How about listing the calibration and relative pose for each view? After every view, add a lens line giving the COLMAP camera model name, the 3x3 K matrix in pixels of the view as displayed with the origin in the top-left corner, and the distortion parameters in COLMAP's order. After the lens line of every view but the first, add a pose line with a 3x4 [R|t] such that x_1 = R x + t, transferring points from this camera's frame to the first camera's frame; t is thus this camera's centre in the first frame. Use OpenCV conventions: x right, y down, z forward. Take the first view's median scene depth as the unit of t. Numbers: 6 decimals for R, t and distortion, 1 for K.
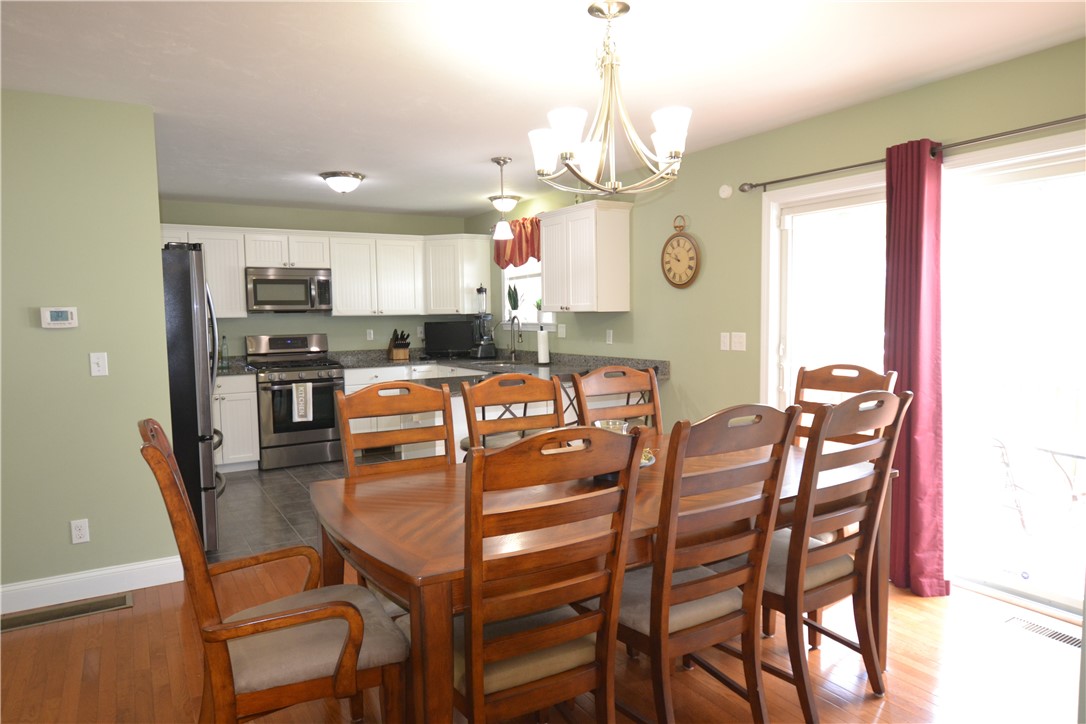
lens RADIAL K [[664.5, 0, 543.0], [0, 664.5, 362.0], [0, 0, 1]] dist [-0.017081, 0.000059]
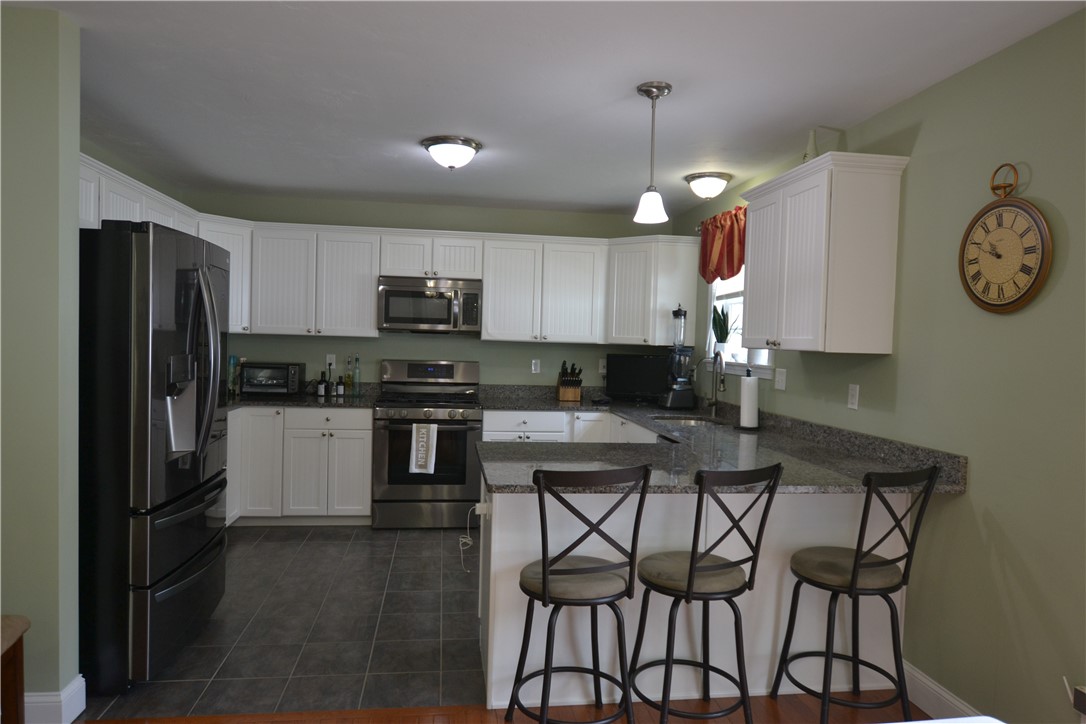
lens RADIAL K [[682.3, 0, 543.0], [0, 682.3, 362.0], [0, 0, 1]] dist [-0.002271, 0.001732]
pose [[0.916253, 0.055603, -0.396722, 0.074998], [-0.073095, 0.996901, -0.029095, -0.026752], [0.393874, 0.055657, 0.917478, 0.306867]]
